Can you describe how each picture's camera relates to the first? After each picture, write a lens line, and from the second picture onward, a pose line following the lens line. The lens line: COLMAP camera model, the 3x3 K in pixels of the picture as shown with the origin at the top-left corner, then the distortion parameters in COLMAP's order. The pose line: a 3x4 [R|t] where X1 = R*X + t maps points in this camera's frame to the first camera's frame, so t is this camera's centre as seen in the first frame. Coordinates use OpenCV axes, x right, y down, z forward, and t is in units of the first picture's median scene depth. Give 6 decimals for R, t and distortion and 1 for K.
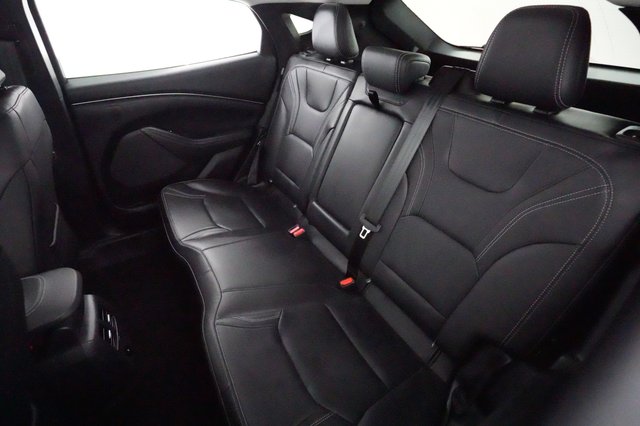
lens RADIAL K [[302.9, 0, 320.0], [0, 302.9, 213.0], [0, 0, 1]] dist [0.000462, -0.000121]
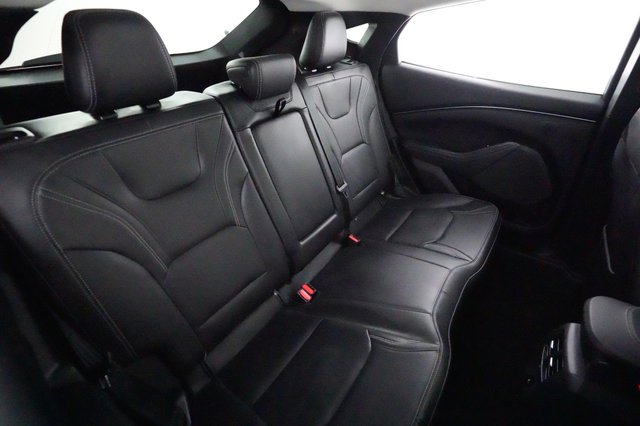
lens RADIAL K [[305.8, 0, 320.0], [0, 305.8, 213.0], [0, 0, 1]] dist [-0.000480, -0.000108]
pose [[-0.393920, -0.516686, 0.760172, -0.734929], [0.518716, 0.557788, 0.647924, -0.692307], [-0.758789, 0.649545, 0.048289, 0.983108]]
